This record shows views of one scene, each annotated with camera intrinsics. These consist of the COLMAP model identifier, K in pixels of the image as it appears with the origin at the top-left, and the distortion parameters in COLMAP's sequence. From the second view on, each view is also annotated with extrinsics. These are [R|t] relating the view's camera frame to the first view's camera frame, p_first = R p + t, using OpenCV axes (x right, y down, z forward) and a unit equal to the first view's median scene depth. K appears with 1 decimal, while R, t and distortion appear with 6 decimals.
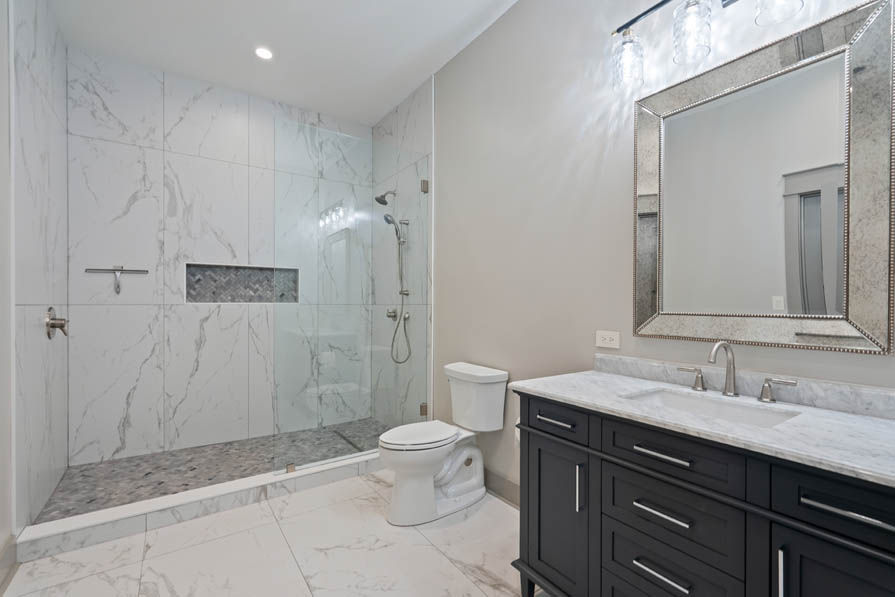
lens RADIAL K [[404.3, 0, 447.8], [0, 404.3, 302.4], [0, 0, 1]] dist [0.000116, -0.000809]
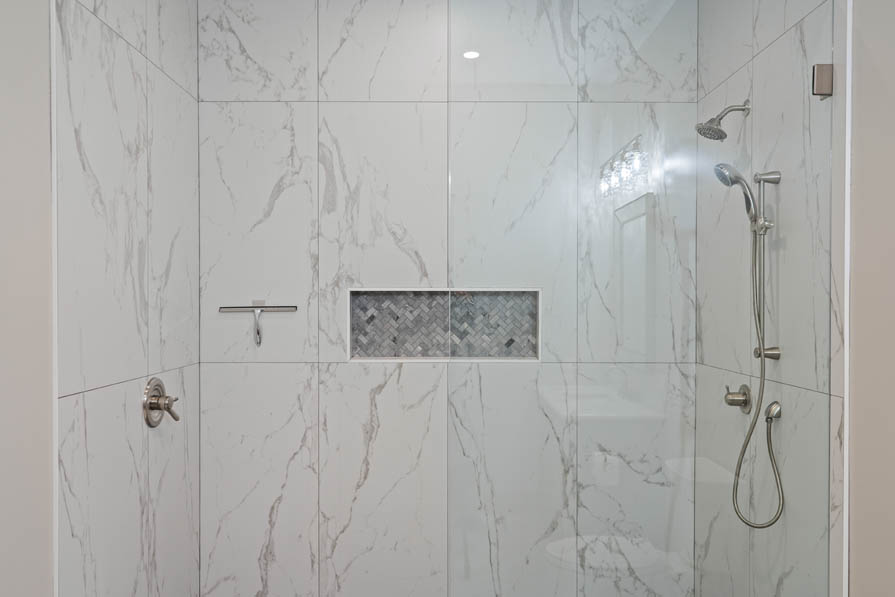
lens RADIAL K [[674.7, 0, 445.8], [0, 674.7, 300.3], [0, 0, 1]] dist [0.004764, 0.007744]
pose [[0.823053, 0.001350, -0.567963, 0.011590], [0.003233, 0.999970, 0.007062, -0.086576], [0.567955, -0.007649, 0.823024, 0.275232]]
